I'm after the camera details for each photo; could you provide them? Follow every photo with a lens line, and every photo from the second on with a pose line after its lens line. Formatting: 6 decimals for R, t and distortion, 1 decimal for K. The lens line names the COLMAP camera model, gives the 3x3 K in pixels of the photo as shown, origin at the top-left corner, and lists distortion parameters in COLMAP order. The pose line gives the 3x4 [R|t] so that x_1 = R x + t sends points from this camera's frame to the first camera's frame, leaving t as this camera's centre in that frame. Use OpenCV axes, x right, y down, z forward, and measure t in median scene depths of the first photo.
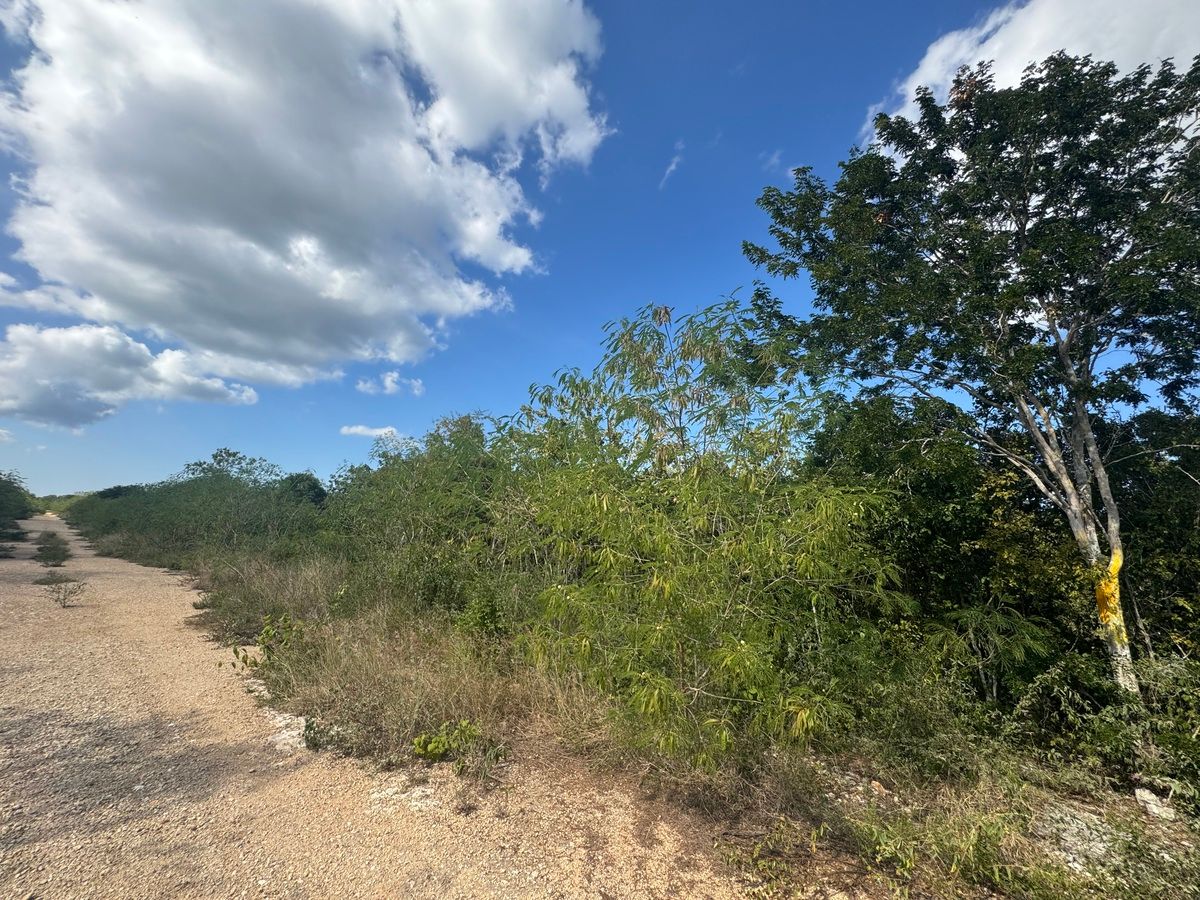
lens RADIAL K [[482.2, 0, 600.0], [0, 482.2, 450.0], [0, 0, 1]] dist [0.015691, -0.002723]
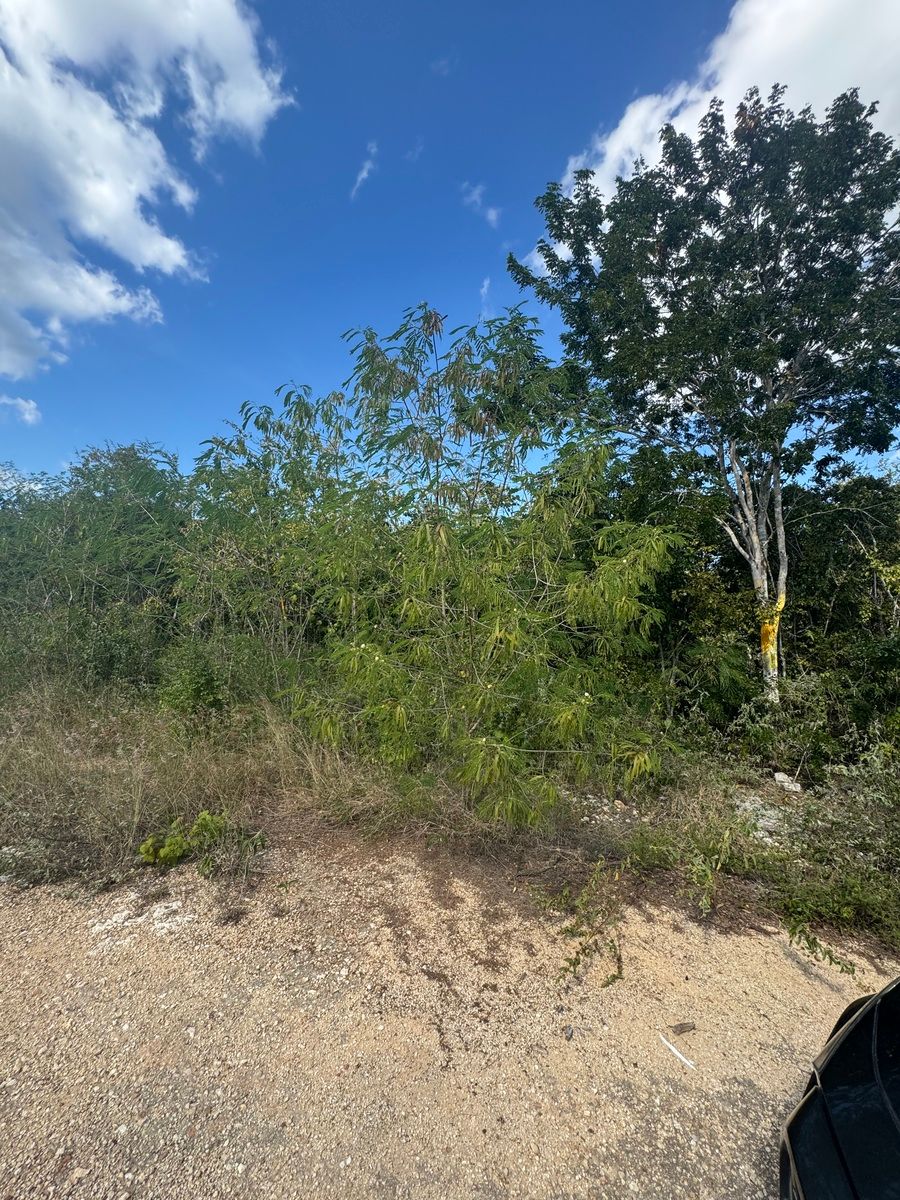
lens RADIAL K [[482.2, 0, 450.4], [0, 482.2, 596.7], [0, 0, 1]] dist [0.015691, -0.002723]
pose [[0.943408, -0.017009, 0.331197, -0.100818], [-0.043377, 0.983775, 0.174081, 0.027061], [-0.328785, -0.178596, 0.927364, 0.114067]]
